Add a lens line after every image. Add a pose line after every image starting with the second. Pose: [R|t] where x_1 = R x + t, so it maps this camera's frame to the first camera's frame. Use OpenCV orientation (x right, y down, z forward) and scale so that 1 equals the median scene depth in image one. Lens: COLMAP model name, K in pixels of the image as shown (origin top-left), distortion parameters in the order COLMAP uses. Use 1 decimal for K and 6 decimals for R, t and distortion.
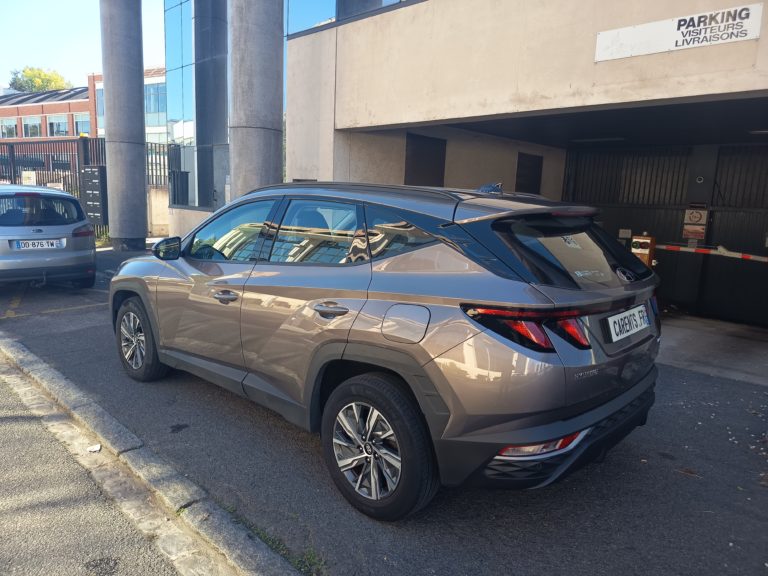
lens RADIAL K [[536.2, 0, 384.0], [0, 536.2, 288.0], [0, 0, 1]] dist [0.029905, -0.050177]
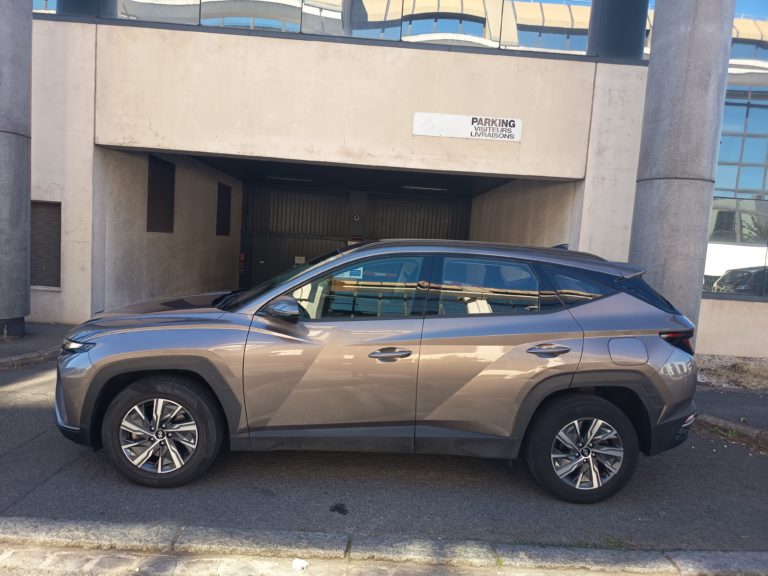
lens RADIAL K [[536.2, 0, 384.0], [0, 536.2, 288.0], [0, 0, 1]] dist [0.029905, -0.050177]
pose [[0.697511, -0.051002, 0.714757, -0.693880], [0.076538, 0.997060, -0.003545, -0.071714], [-0.712475, 0.057179, 0.699364, 0.219937]]
